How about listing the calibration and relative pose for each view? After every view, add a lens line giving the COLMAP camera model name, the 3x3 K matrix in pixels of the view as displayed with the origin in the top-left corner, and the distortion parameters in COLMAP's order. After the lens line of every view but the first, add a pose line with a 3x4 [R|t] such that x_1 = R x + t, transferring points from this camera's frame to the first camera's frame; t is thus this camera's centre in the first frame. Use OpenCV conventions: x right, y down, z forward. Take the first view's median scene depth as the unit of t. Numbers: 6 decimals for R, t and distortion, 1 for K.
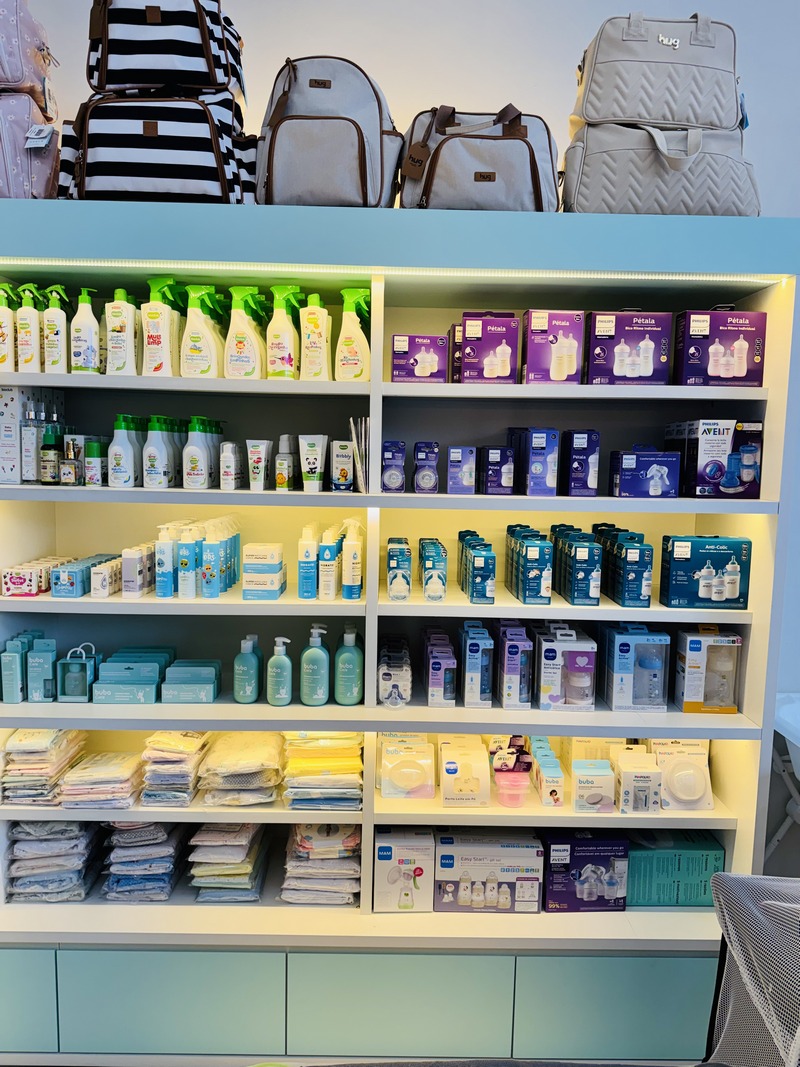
lens RADIAL K [[750.0, 0, 400.0], [0, 750.0, 533.5], [0, 0, 1]] dist [0.089949, -0.121806]
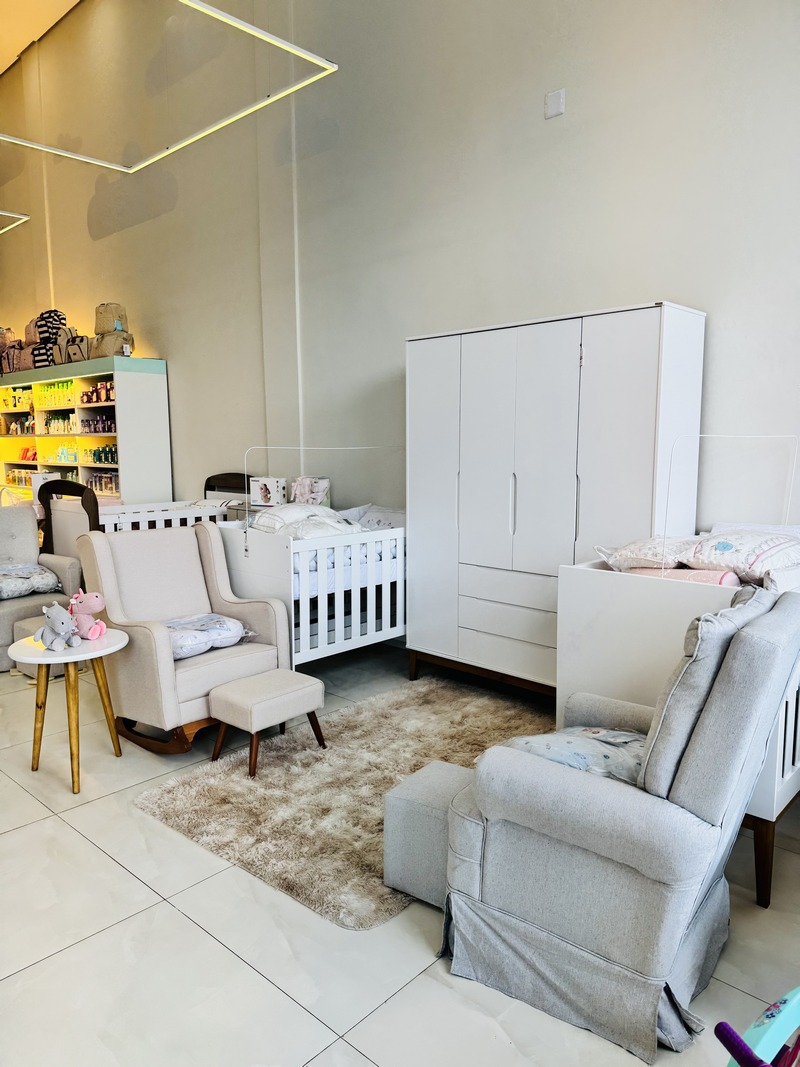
lens RADIAL K [[750.0, 0, 400.0], [0, 750.0, 533.5], [0, 0, 1]] dist [0.089949, -0.121806]
pose [[0.718861, 0.061849, -0.692397, 3.798900], [-0.058322, 0.997888, 0.028586, 0.243416], [0.692702, 0.019833, 0.720951, -0.636875]]
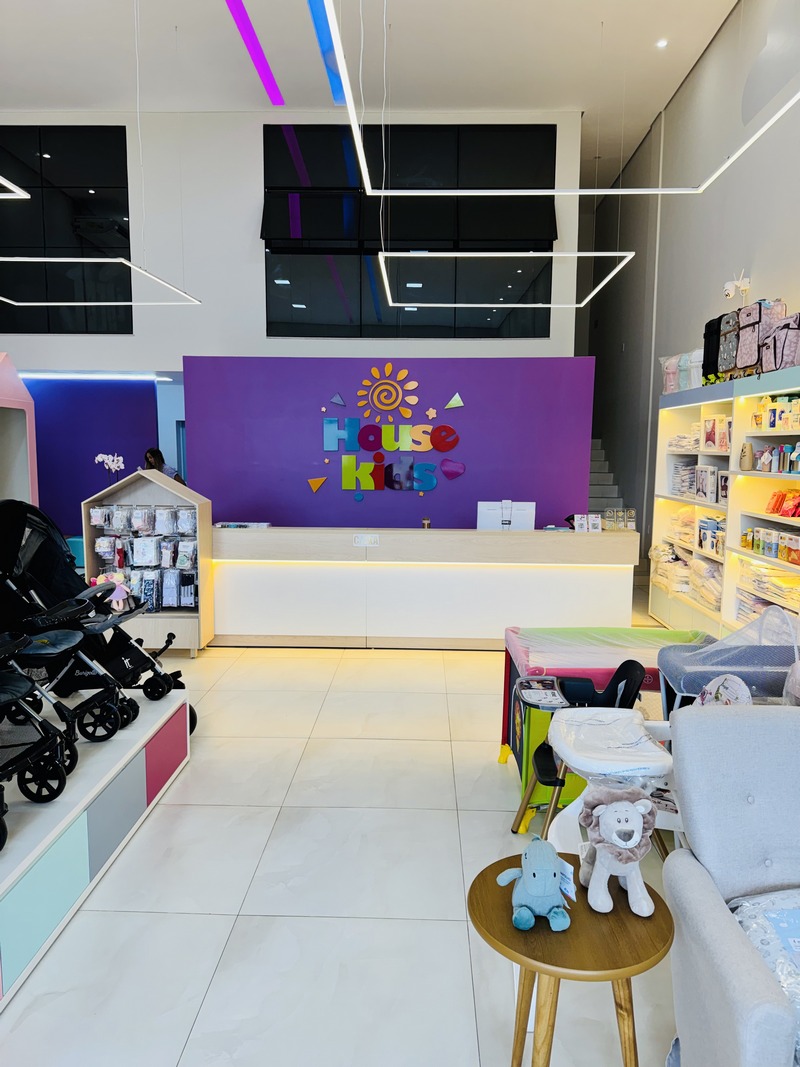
lens RADIAL K [[750.0, 0, 400.0], [0, 750.0, 533.5], [0, 0, 1]] dist [0.089949, -0.121806]
pose [[-0.055386, 0.088931, -0.994497, 1.888365], [-0.119393, 0.988289, 0.095025, 0.043558], [0.991301, 0.123999, -0.044120, -0.159673]]
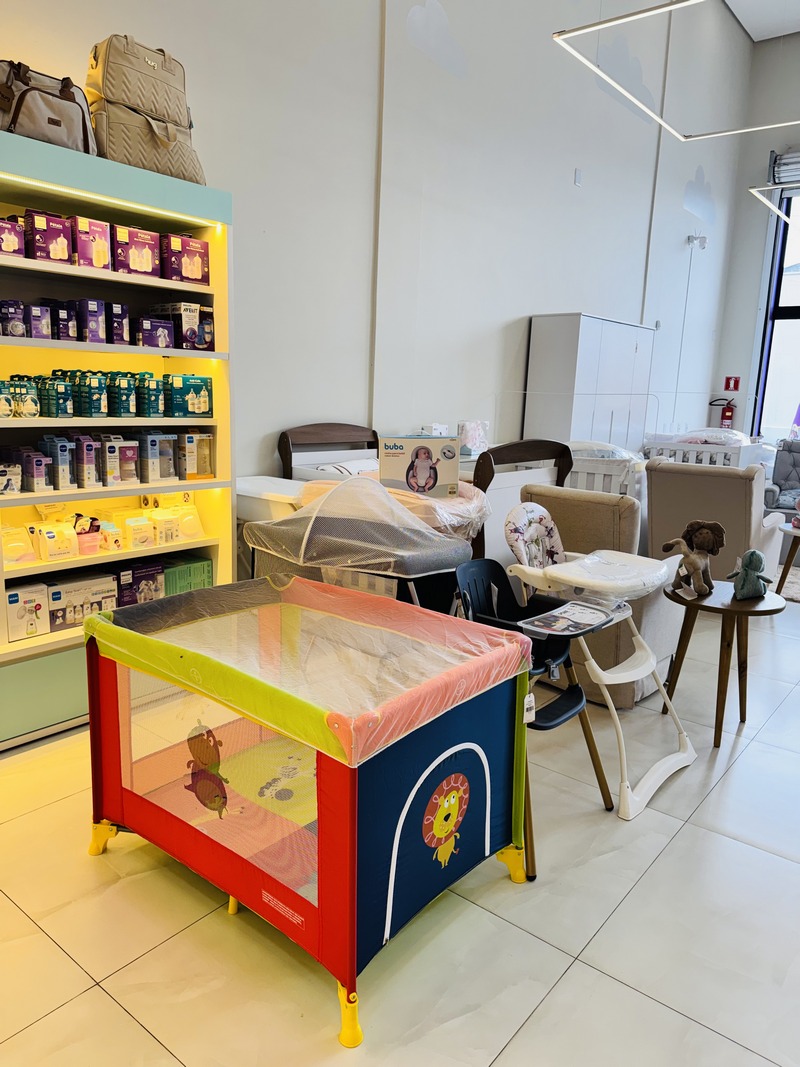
lens RADIAL K [[752.2, 0, 401.5], [0, 752.2, 519.8], [0, 0, 1]] dist [0.030081, -0.041036]
pose [[0.647562, -0.128555, 0.751091, -0.597453], [0.060573, 0.991232, 0.117432, 0.157765], [-0.759602, -0.030549, 0.649671, -0.460197]]
